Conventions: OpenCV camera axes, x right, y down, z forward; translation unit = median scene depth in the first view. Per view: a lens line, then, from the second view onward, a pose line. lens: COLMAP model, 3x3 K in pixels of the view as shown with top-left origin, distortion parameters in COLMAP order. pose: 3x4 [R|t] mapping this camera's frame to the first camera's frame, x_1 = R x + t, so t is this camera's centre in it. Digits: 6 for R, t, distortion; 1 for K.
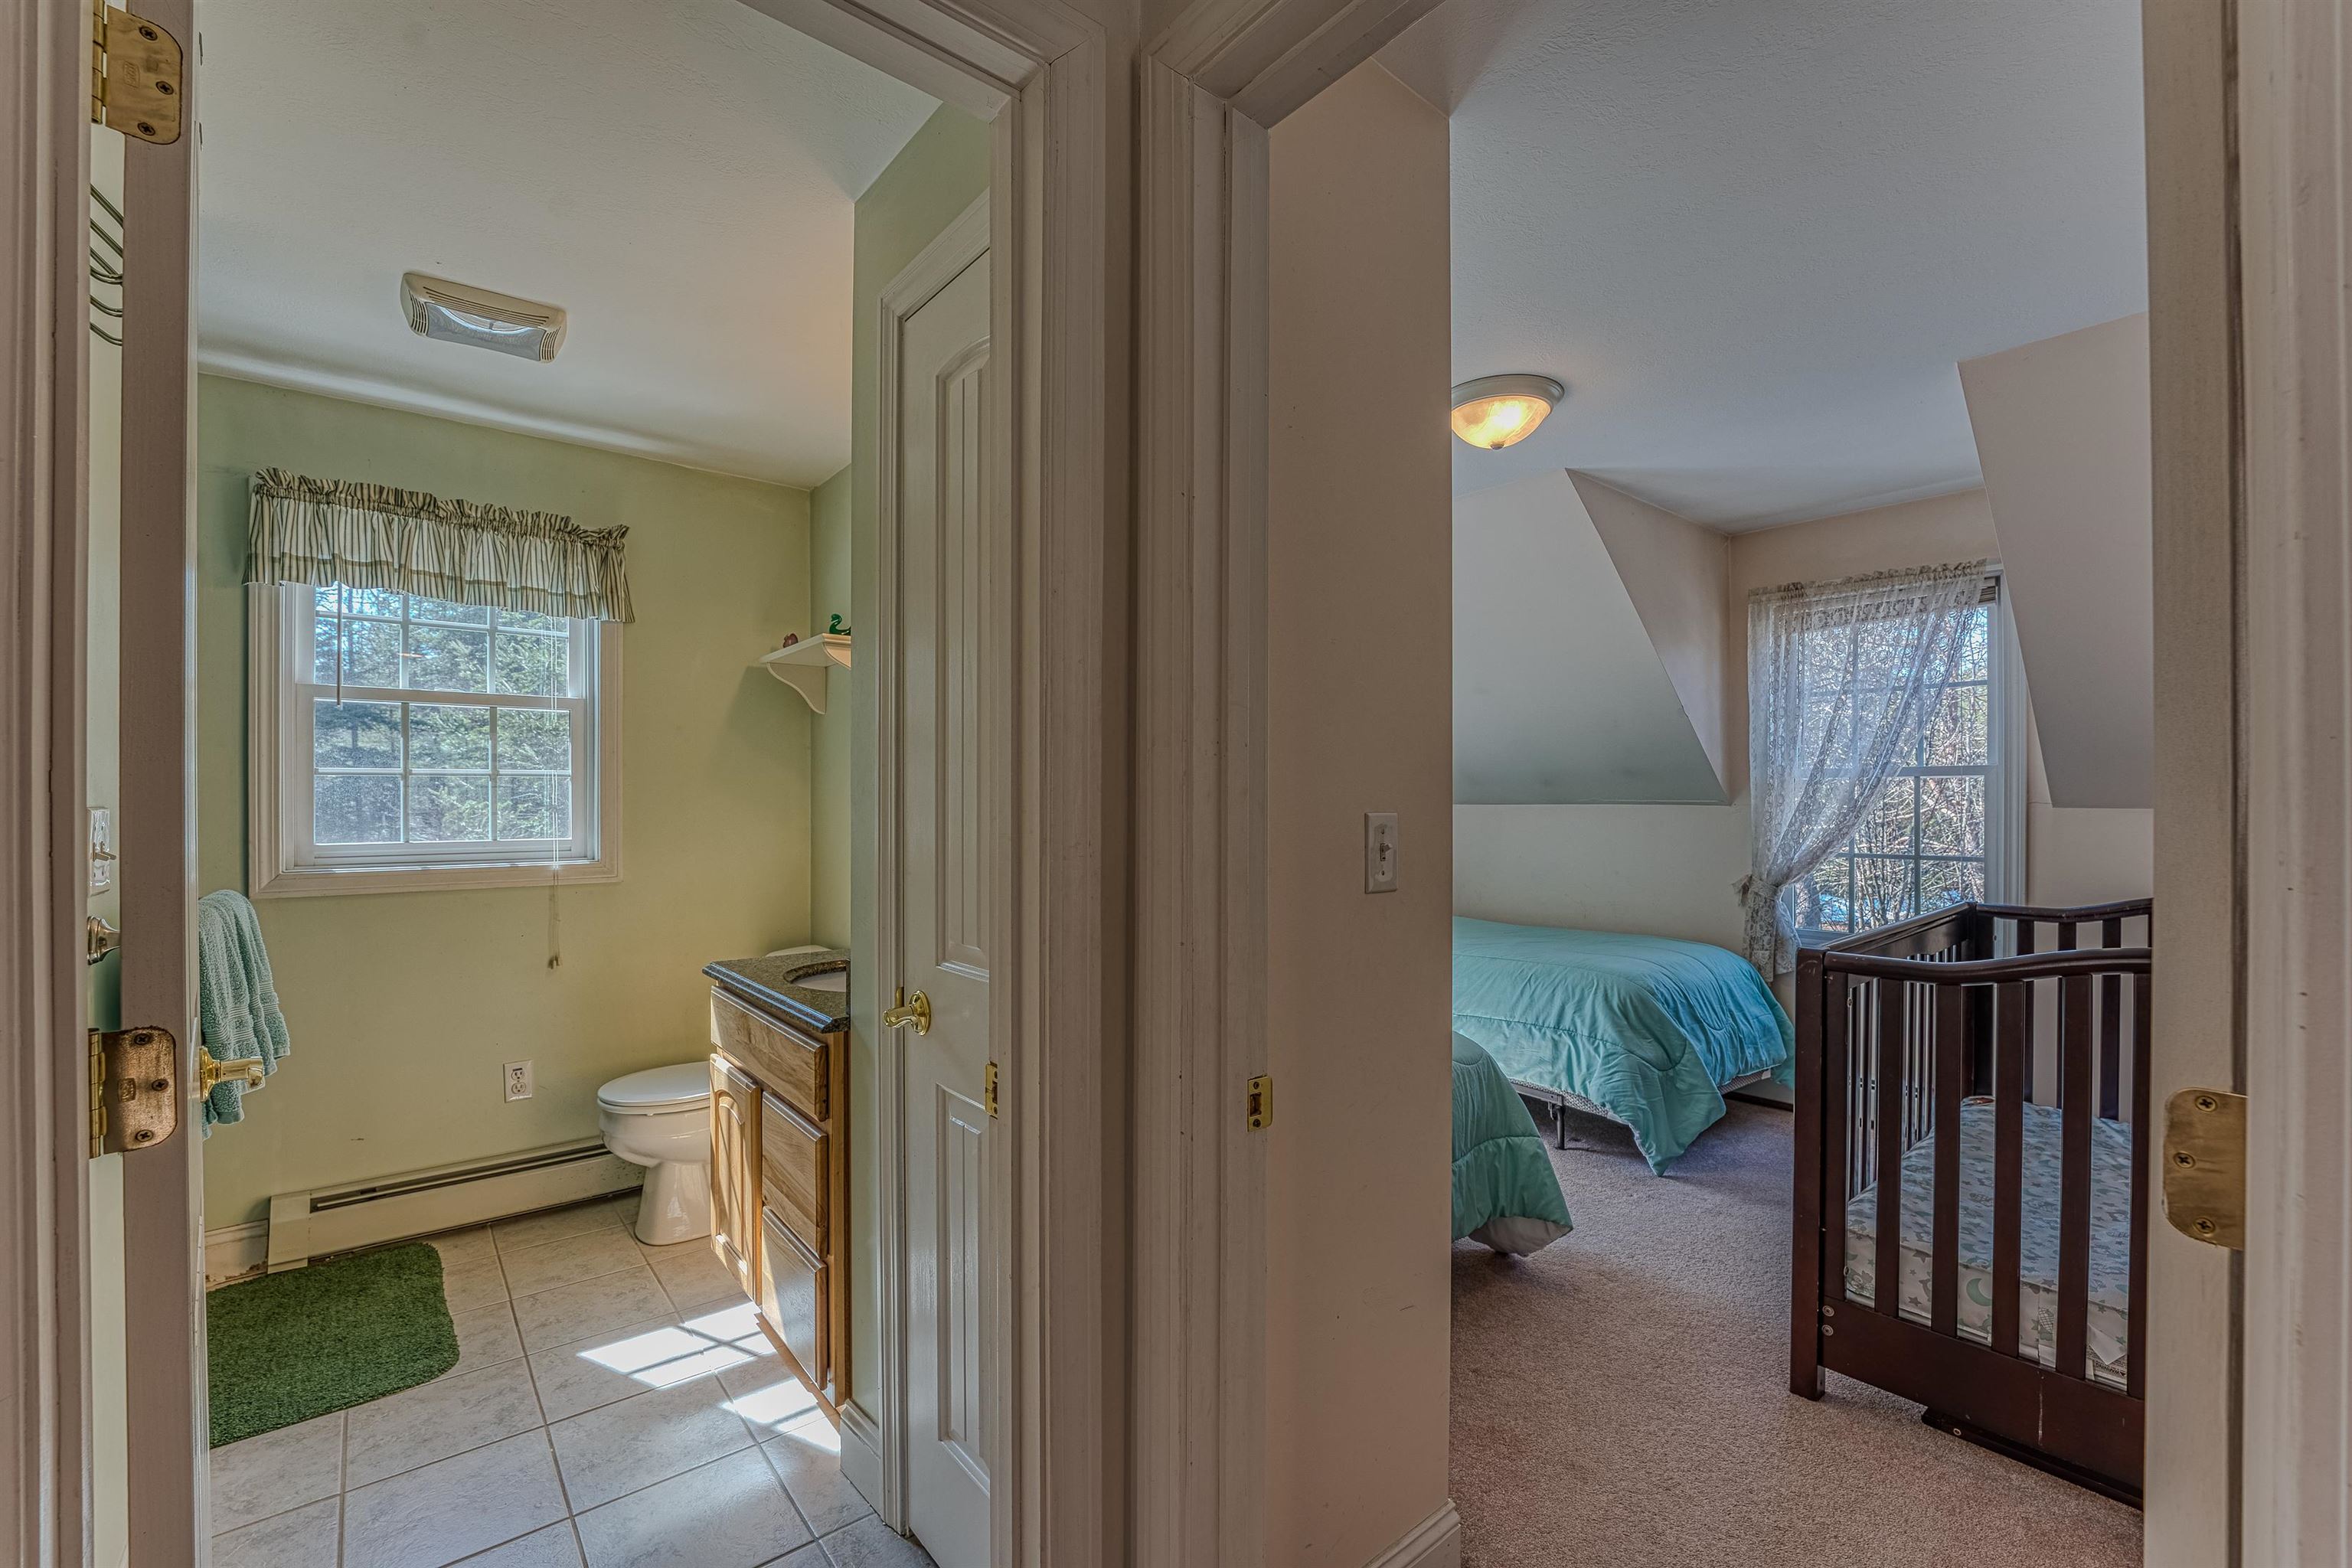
lens RADIAL K [[953.9, 0, 1164.1], [0, 953.9, 800.9], [0, 0, 1]] dist [-0.020907, 0.002738]
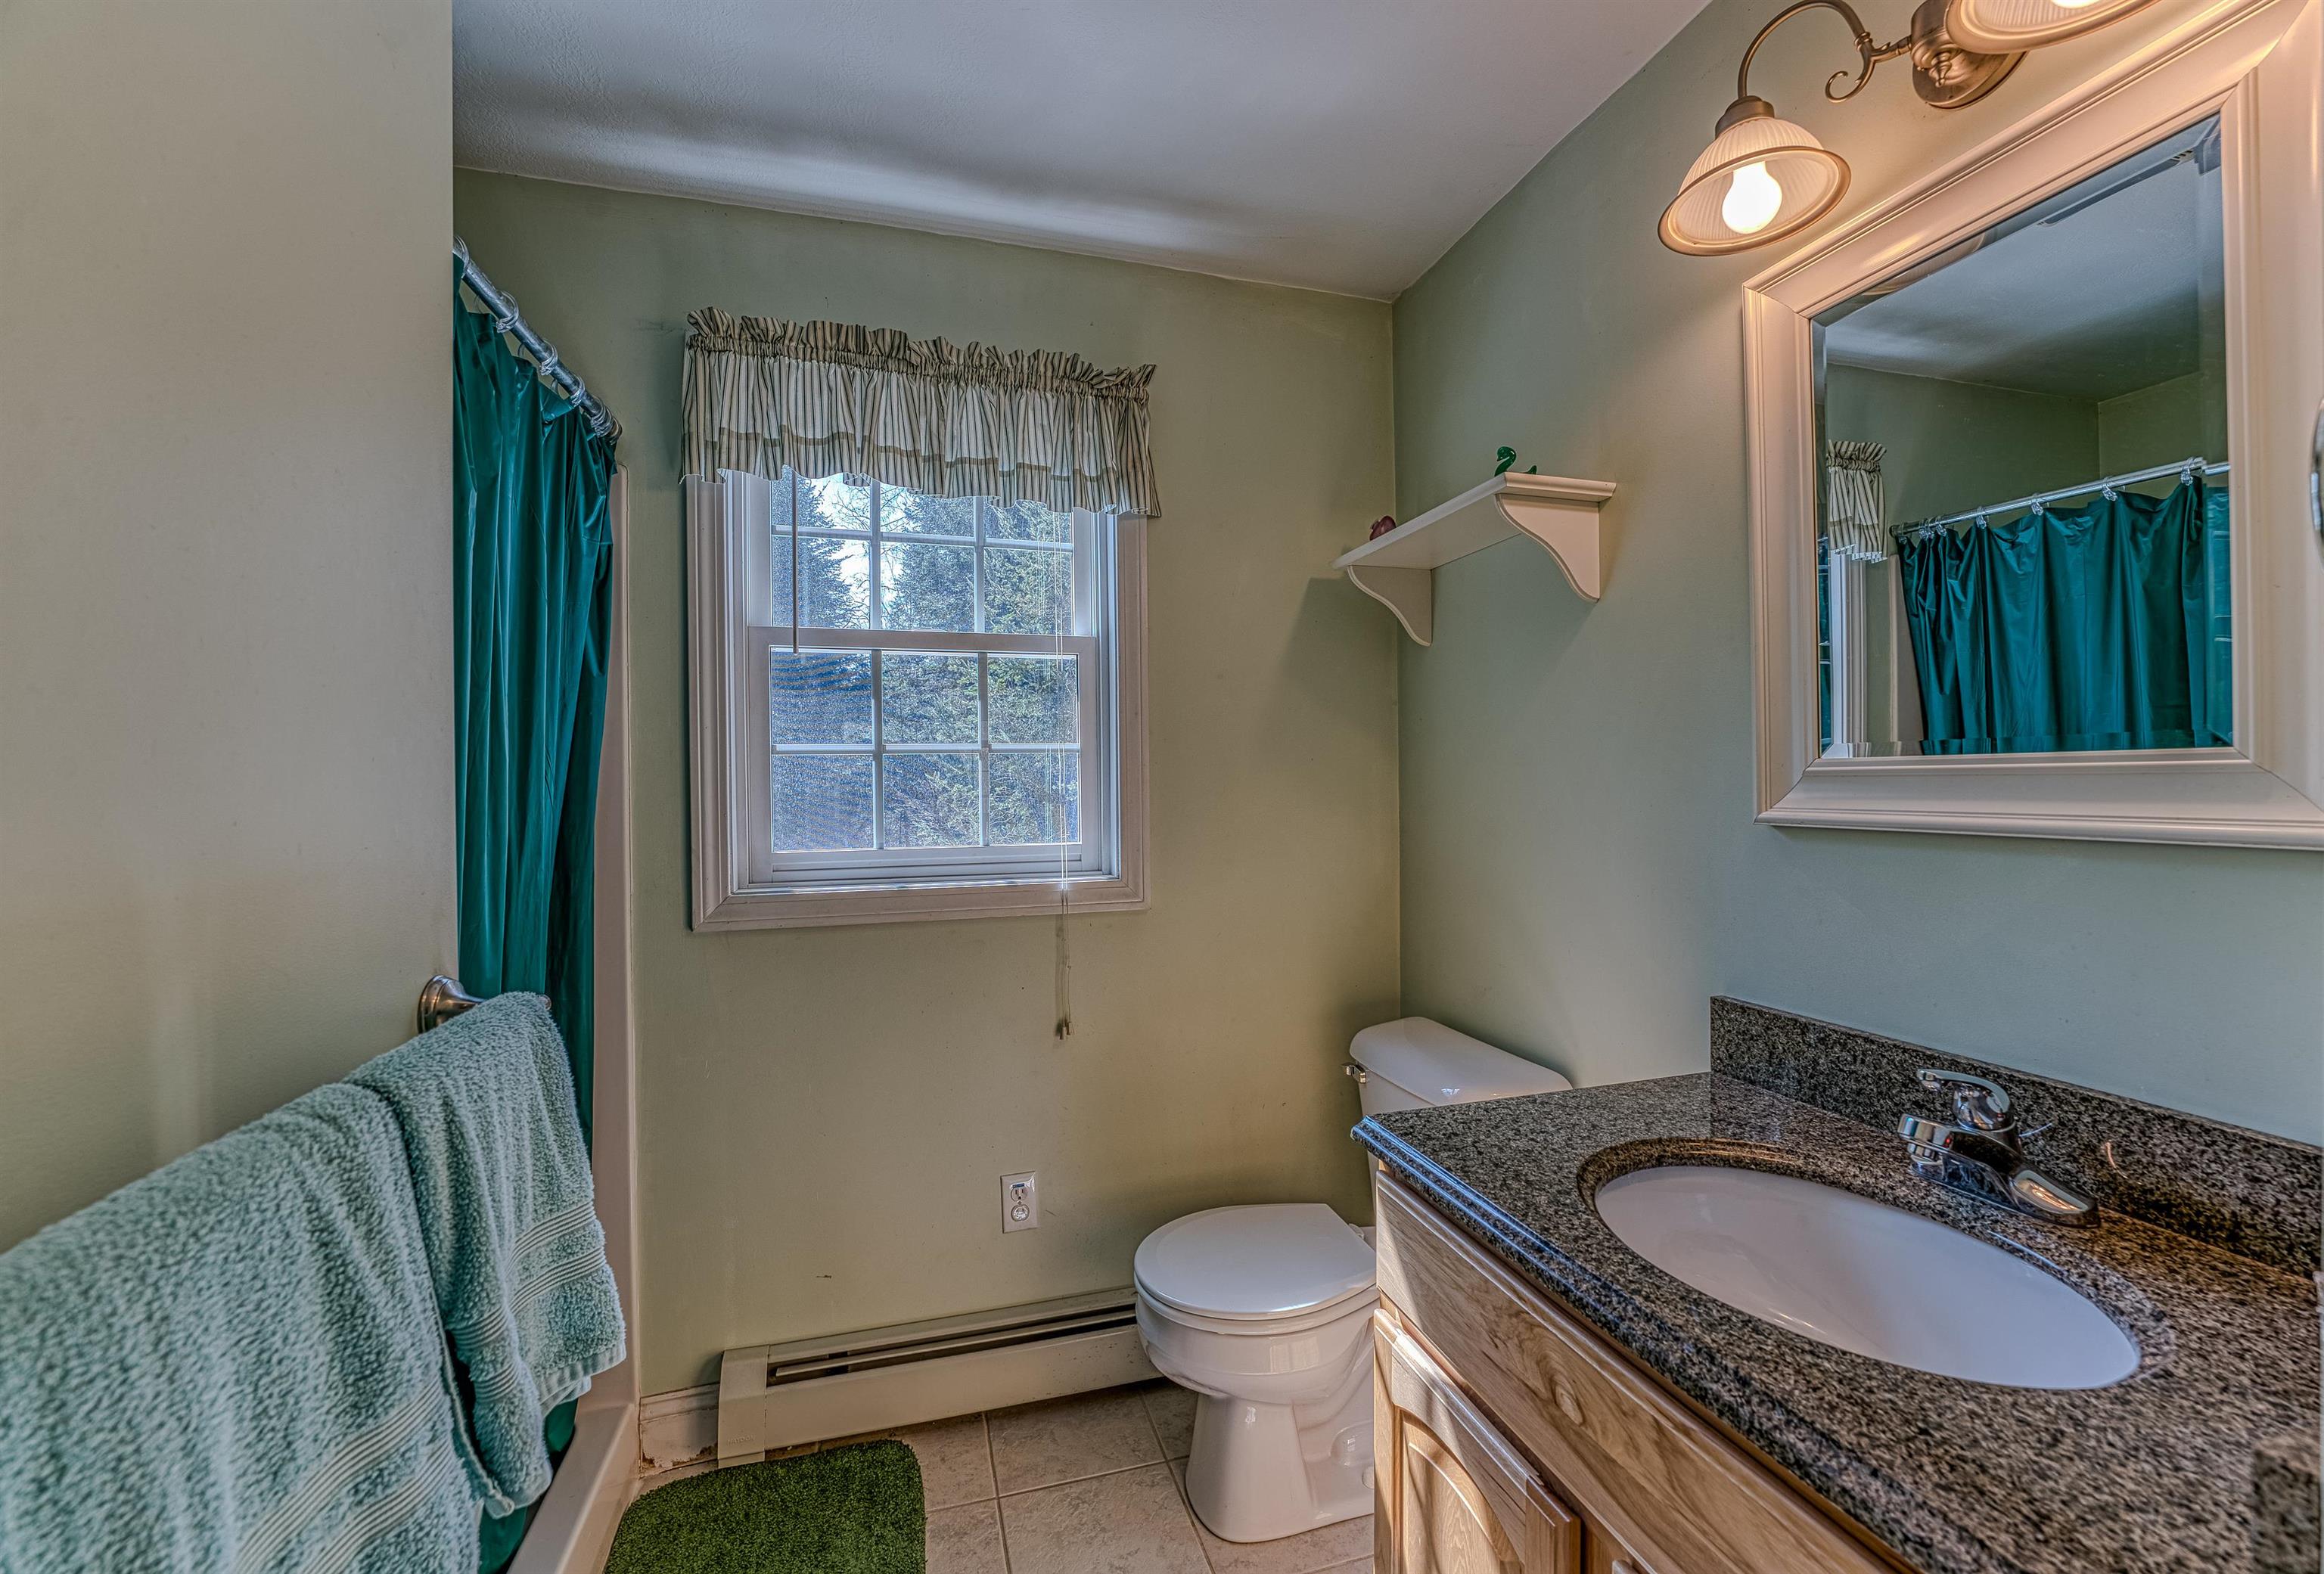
lens RADIAL K [[994.5, 0, 1160.8], [0, 994.5, 785.7], [0, 0, 1]] dist [-0.003081, -0.000059]
pose [[0.906846, -0.007564, -0.421393, -0.308846], [0.009940, 0.999945, 0.003441, -0.004096], [0.421344, -0.007309, 0.906871, 0.424870]]
